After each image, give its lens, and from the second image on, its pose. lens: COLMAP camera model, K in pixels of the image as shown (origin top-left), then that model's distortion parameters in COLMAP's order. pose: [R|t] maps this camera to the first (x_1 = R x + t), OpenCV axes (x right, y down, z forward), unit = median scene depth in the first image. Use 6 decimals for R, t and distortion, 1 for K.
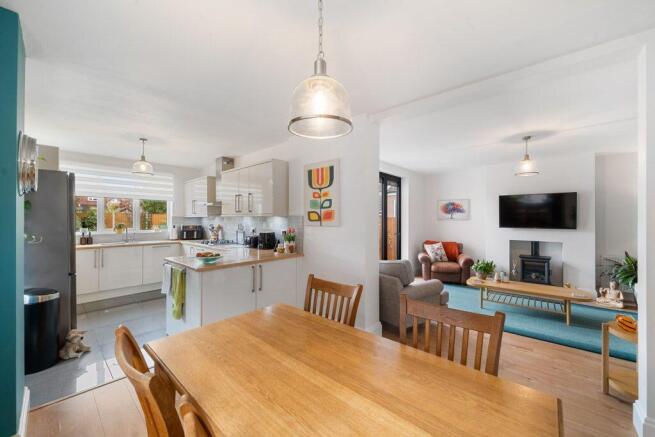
lens RADIAL K [[246.2, 0, 325.1], [0, 246.2, 217.5], [0, 0, 1]] dist [-0.002883, -0.000175]
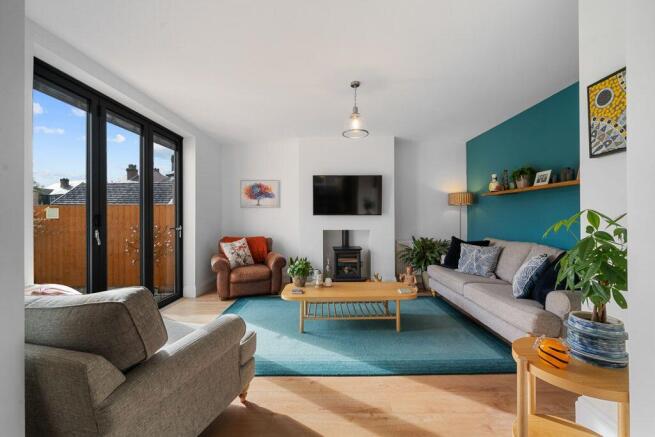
lens RADIAL K [[271.0, 0, 327.5], [0, 271.0, 218.5], [0, 0, 1]] dist [-0.000378, 0.000024]
pose [[0.745529, -0.007460, 0.666431, 0.171940], [0.001836, 0.999957, 0.009139, 0.049272], [-0.666470, -0.005590, 0.745510, 0.345853]]
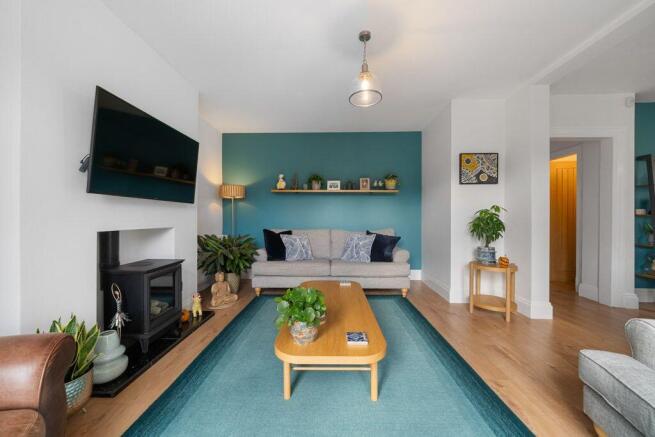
lens RADIAL K [[246.2, 0, 325.1], [0, 246.2, 217.5], [0, 0, 1]] dist [-0.002883, -0.000175]
pose [[-0.638976, -0.004912, 0.769211, 0.323912], [-0.006608, 0.999978, 0.000897, 0.075507], [-0.769198, -0.004510, -0.638994, 1.078980]]
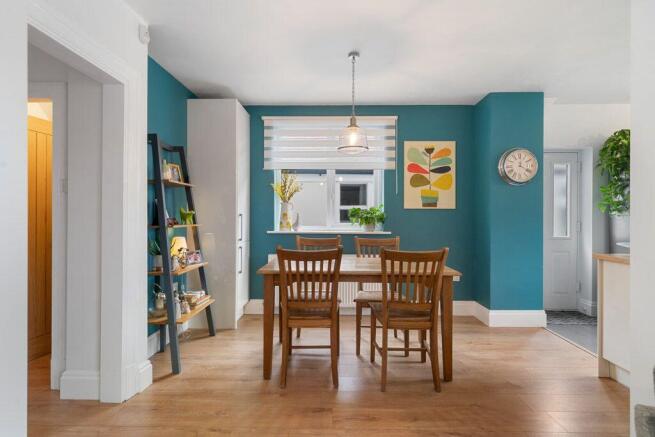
lens RADIAL K [[330.5, 0, 325.1], [0, 330.5, 216.6], [0, 0, 1]] dist [0.019915, 0.000214]
pose [[-0.756211, 0.000581, -0.654328, 0.431212], [0.004567, 0.999980, -0.004390, 0.050637], [0.654312, -0.006308, -0.756198, 0.628466]]
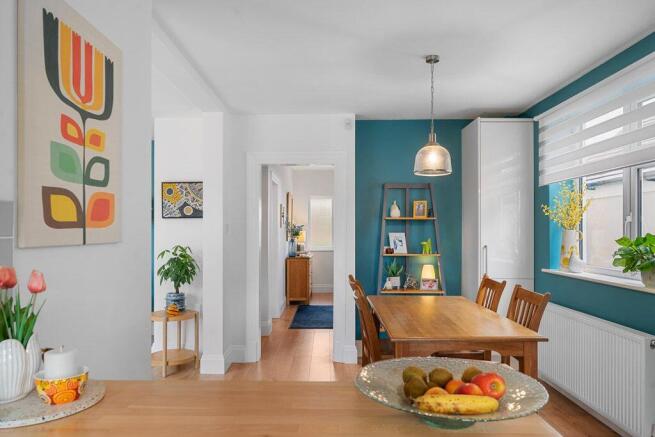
lens RADIAL K [[432.9, 0, 327.5], [0, 432.9, 230.1], [0, 0, 1]] dist [0.000478, 0.000357]
pose [[-0.659905, -0.000425, 0.751349, -0.384511], [-0.003920, 0.999988, -0.002877, 0.012095], [-0.751339, -0.004844, -0.659899, 0.743114]]
